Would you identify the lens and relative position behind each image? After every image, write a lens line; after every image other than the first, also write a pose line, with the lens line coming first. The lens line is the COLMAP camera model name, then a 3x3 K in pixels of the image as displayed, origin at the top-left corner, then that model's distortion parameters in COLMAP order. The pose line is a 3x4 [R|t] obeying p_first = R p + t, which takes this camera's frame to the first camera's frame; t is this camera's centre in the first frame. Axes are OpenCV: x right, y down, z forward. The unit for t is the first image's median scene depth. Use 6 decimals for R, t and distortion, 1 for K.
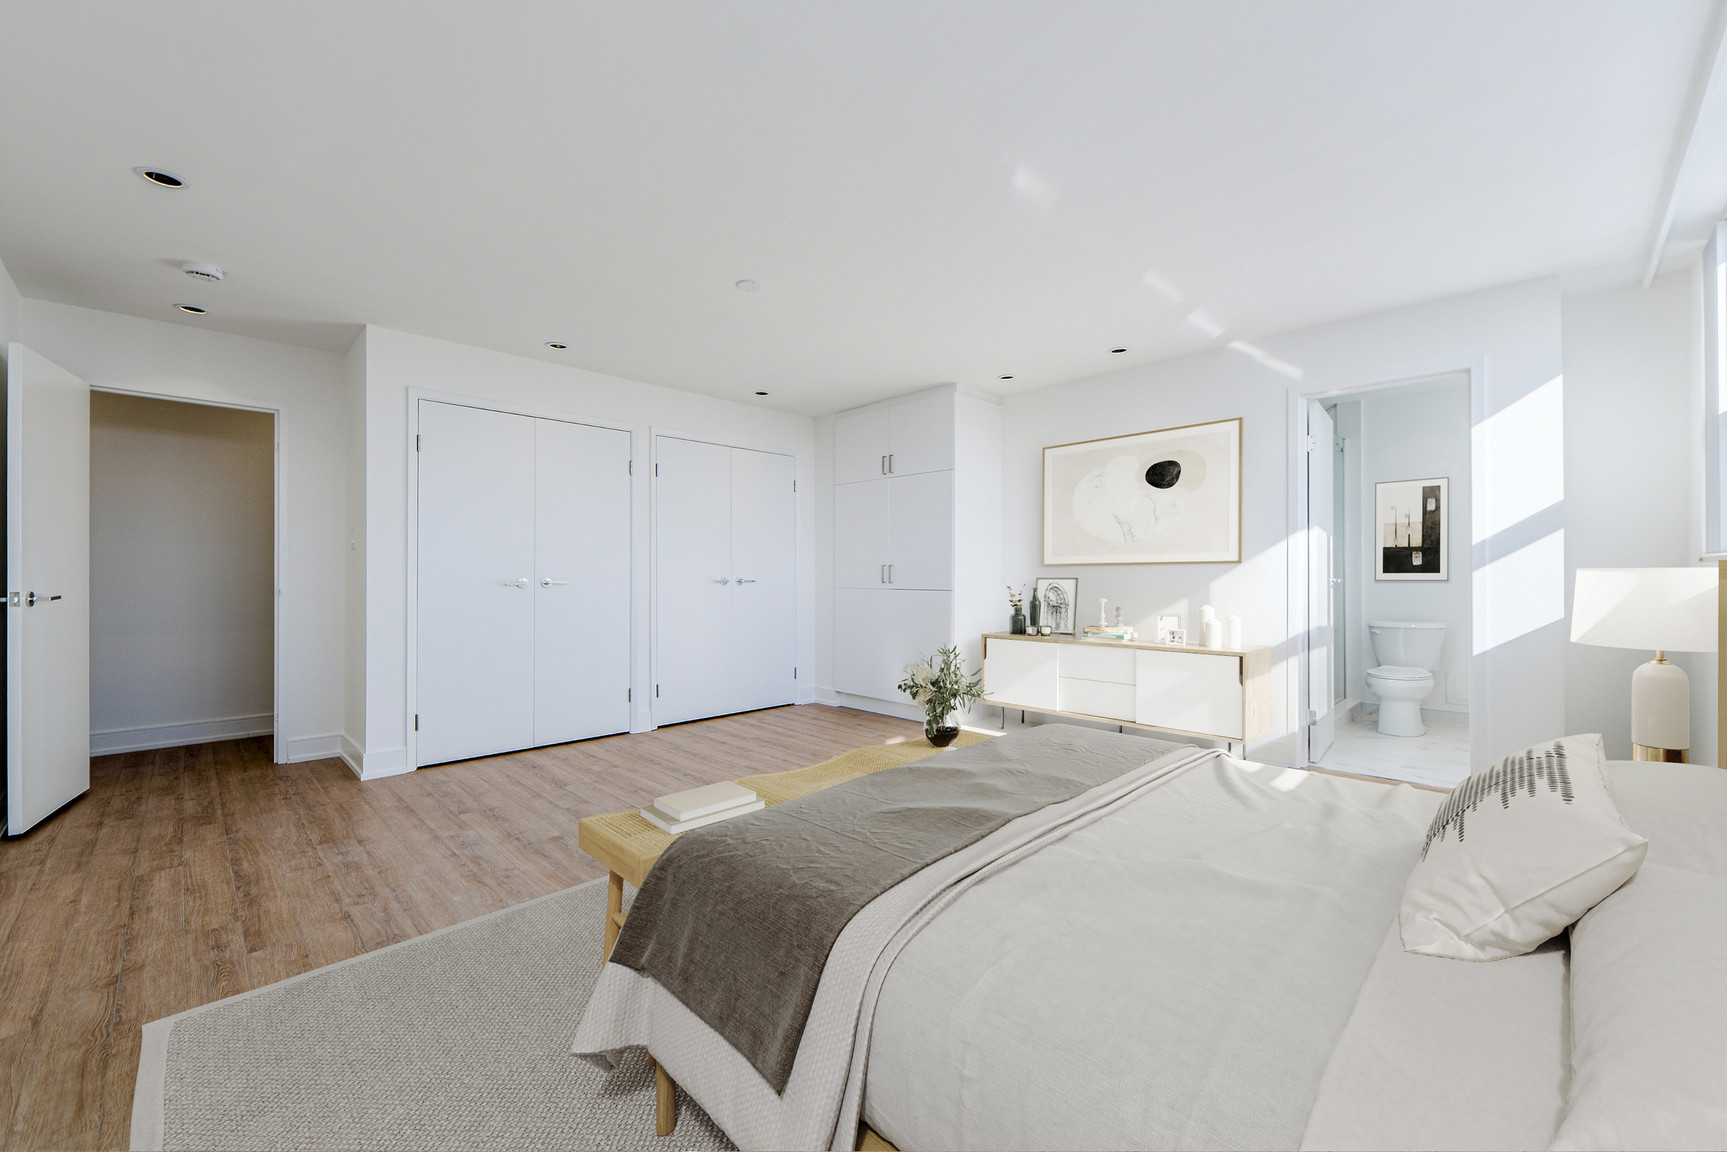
lens RADIAL K [[686.8, 0, 894.4], [0, 686.8, 579.0], [0, 0, 1]] dist [-0.009743, 0.002050]
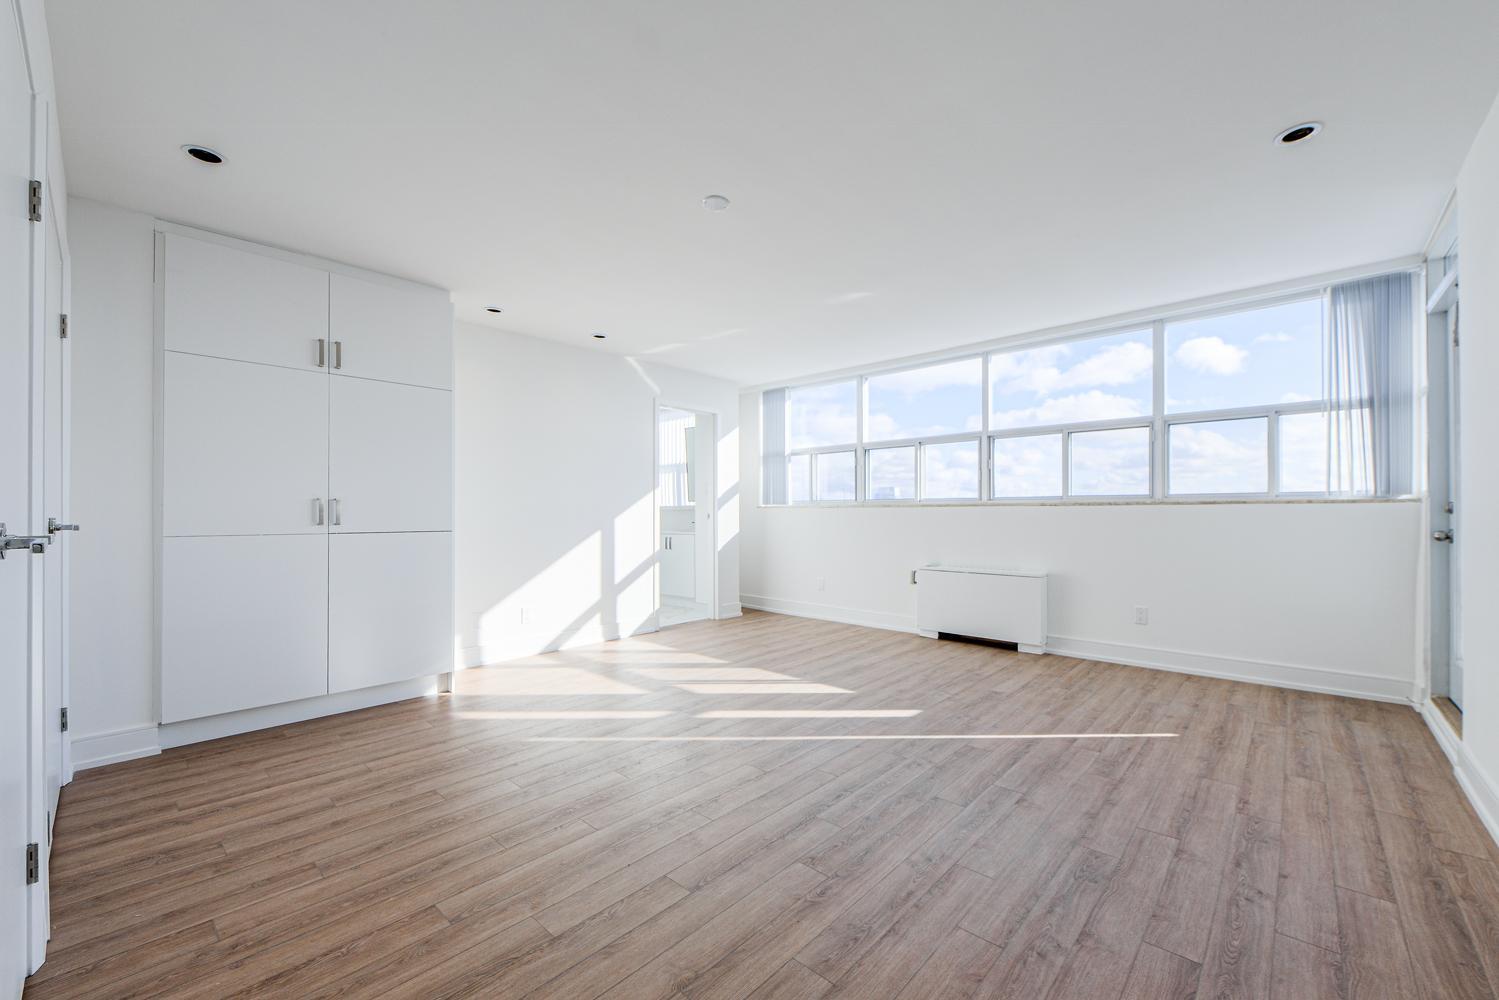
lens RADIAL K [[596.2, 0, 760.3], [0, 596.2, 523.4], [0, 0, 1]] dist [-0.009743, 0.002050]
pose [[-0.022148, -0.013689, 0.999661, -1.081540], [0.010553, 0.999847, 0.013925, -0.000766], [-0.999699, 0.010858, -0.022000, 1.014113]]
